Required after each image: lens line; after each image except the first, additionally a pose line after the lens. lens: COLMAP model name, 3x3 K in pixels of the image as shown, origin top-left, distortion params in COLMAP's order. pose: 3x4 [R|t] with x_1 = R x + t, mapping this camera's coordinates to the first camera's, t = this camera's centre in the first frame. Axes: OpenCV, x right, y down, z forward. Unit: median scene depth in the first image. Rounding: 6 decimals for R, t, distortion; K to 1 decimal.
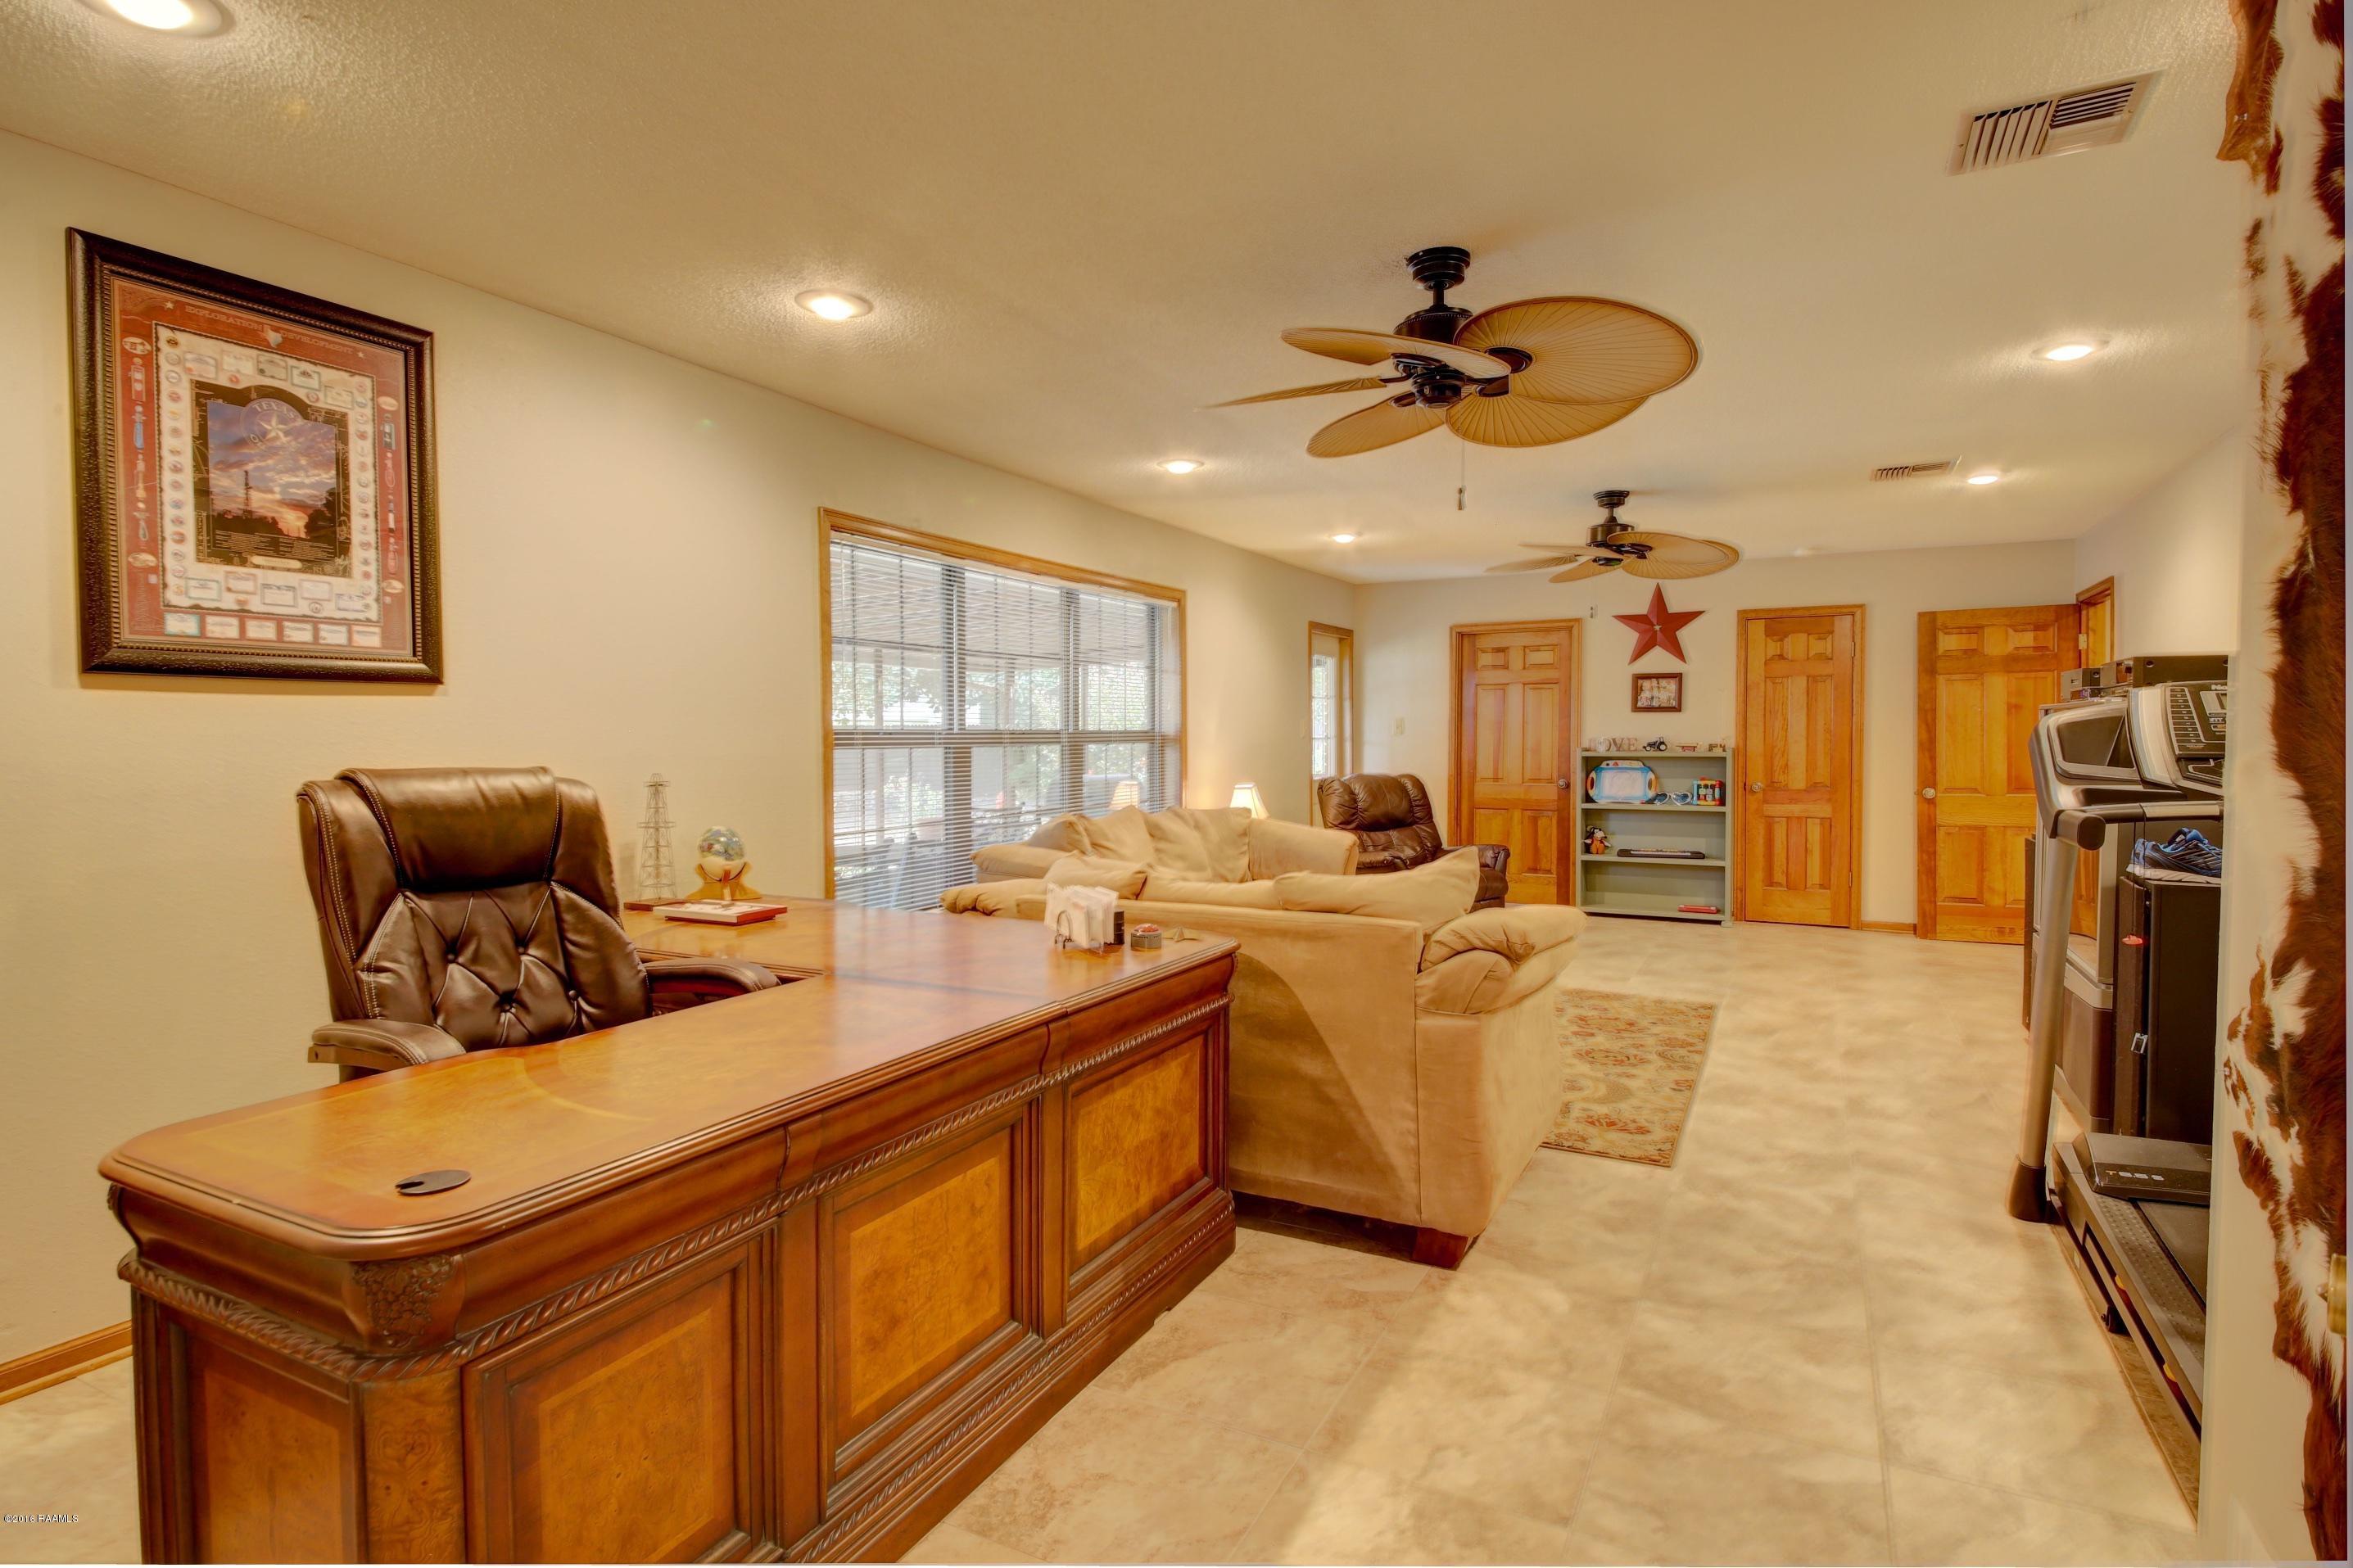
lens RADIAL K [[1223.8, 0, 1176.5], [0, 1223.8, 784.0], [0, 0, 1]] dist [0.017213, 0.000019]
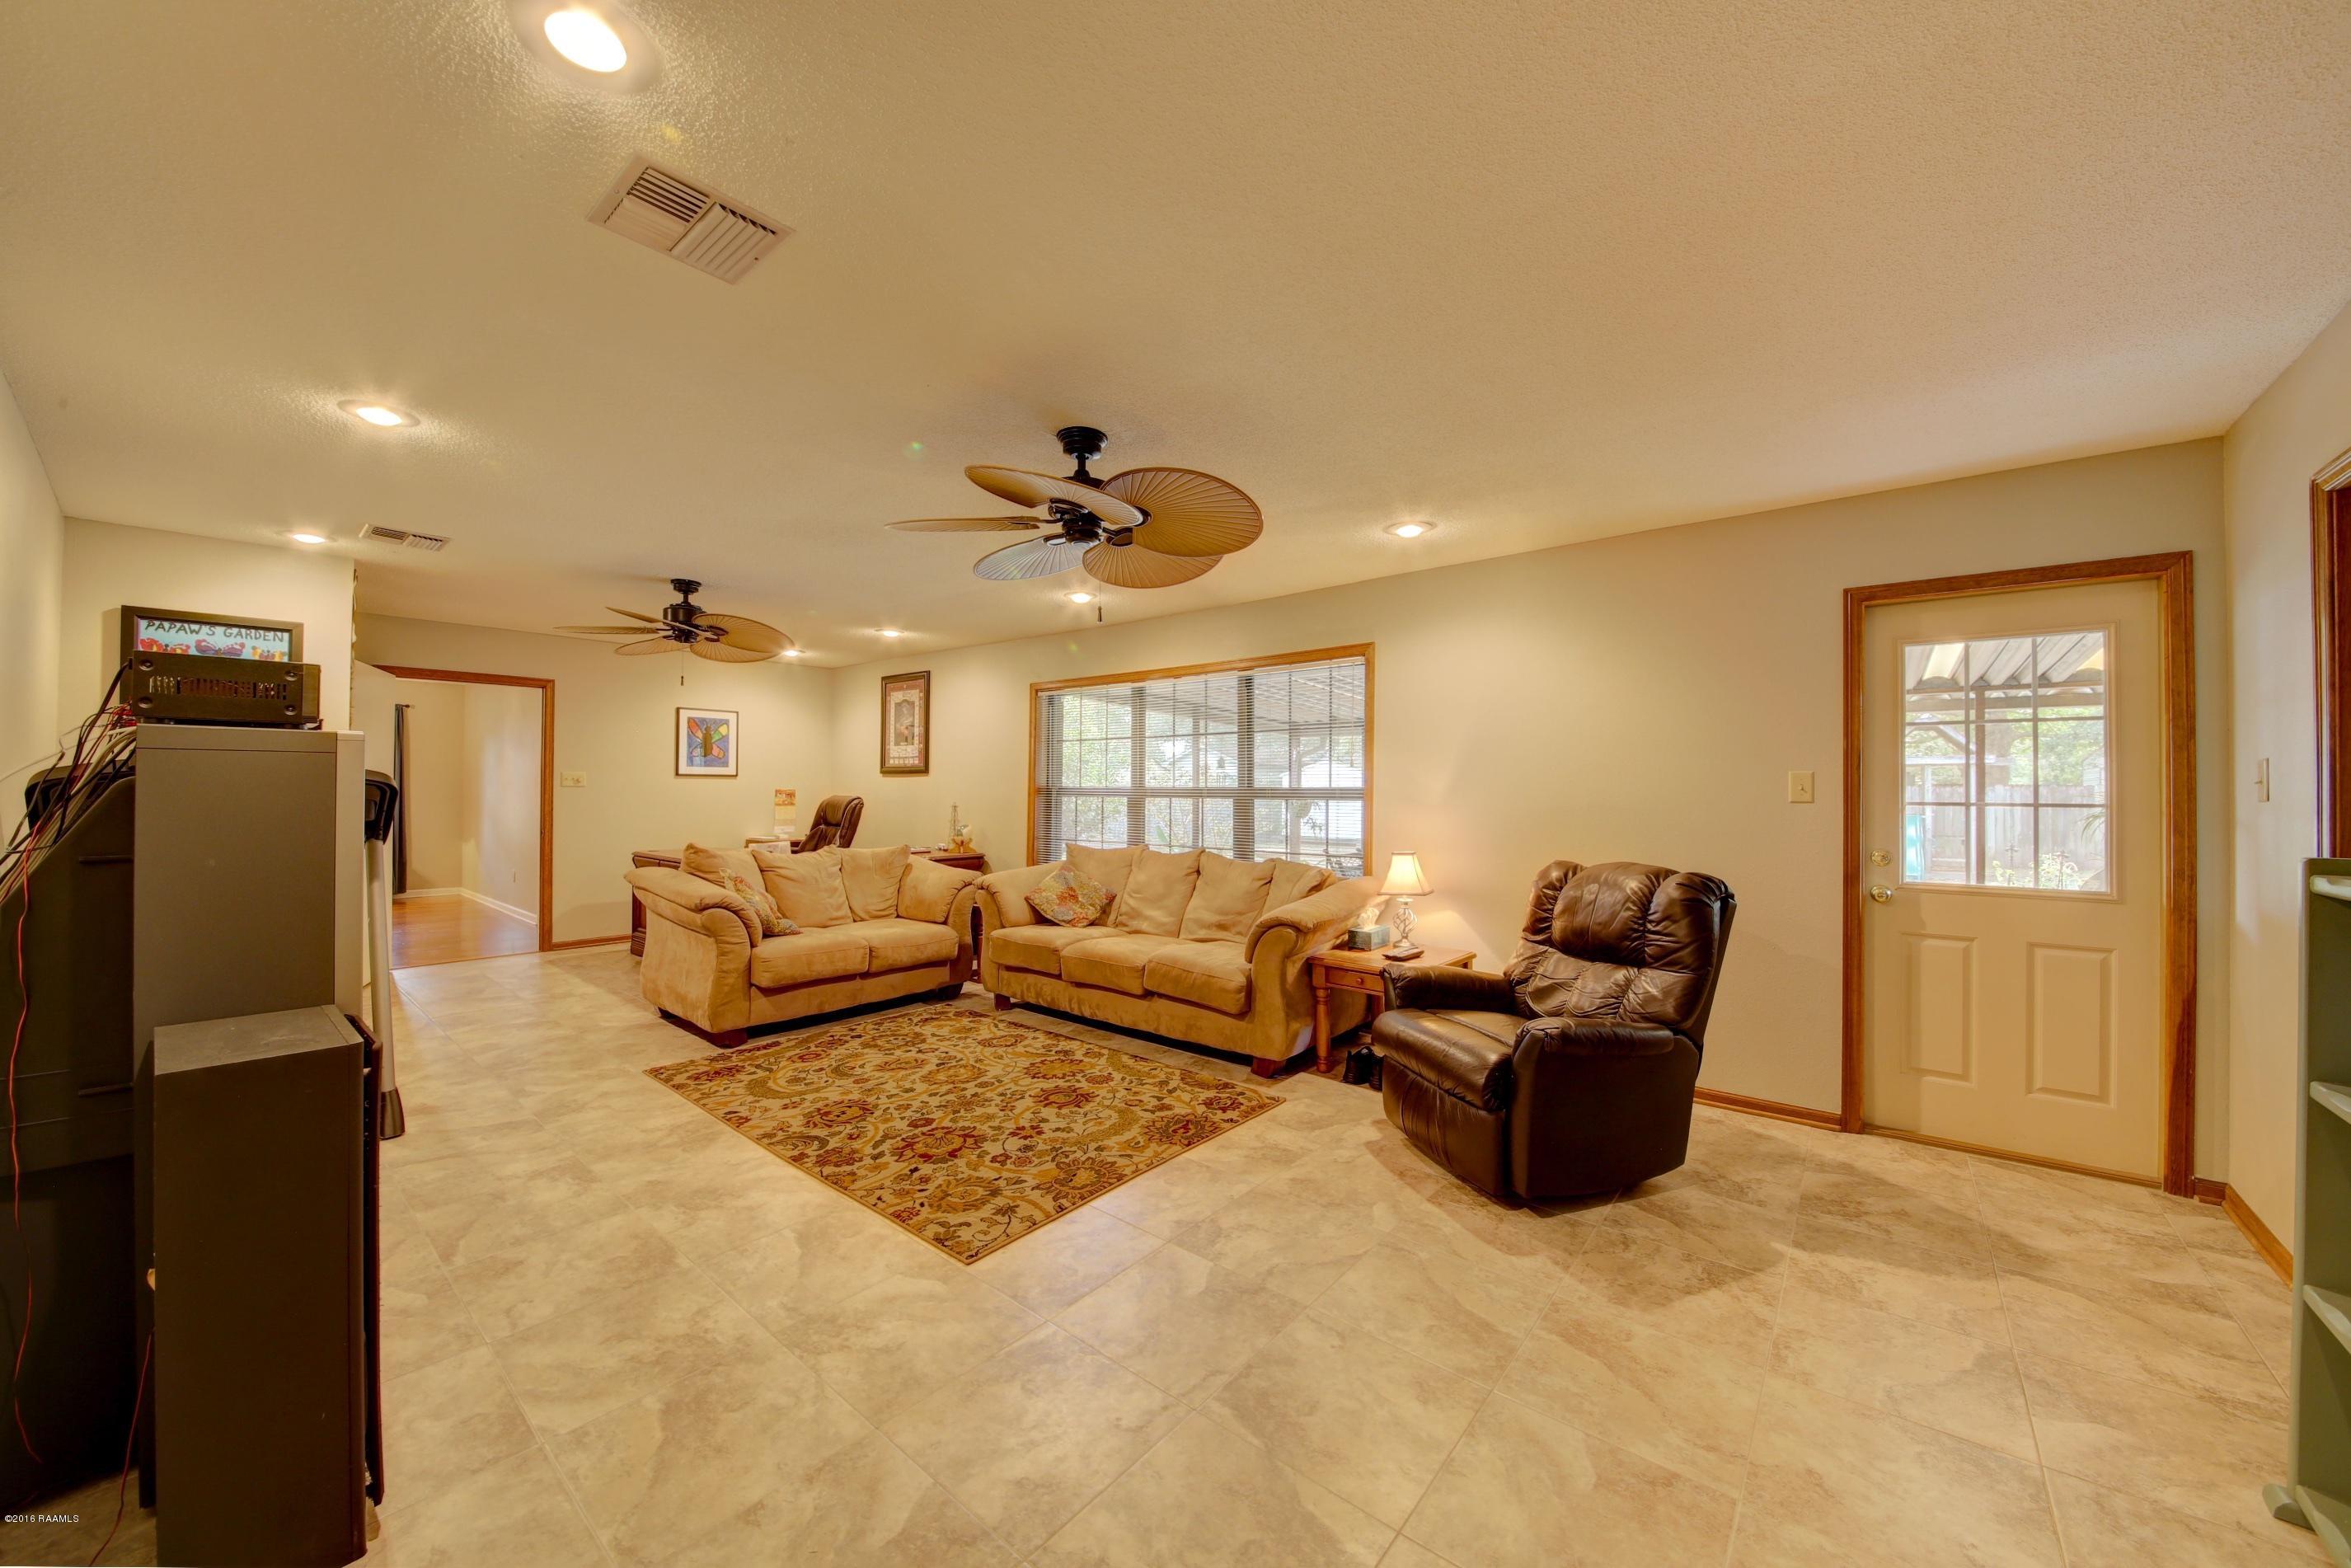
lens RADIAL K [[849.6, 0, 1180.9], [0, 849.6, 775.3], [0, 0, 1]] dist [0.012140, -0.013947]
pose [[-0.223898, -0.002966, -0.974608, 1.135884], [-0.039871, 0.999186, 0.006119, -0.086965], [0.973797, 0.040228, -0.223834, 1.644623]]
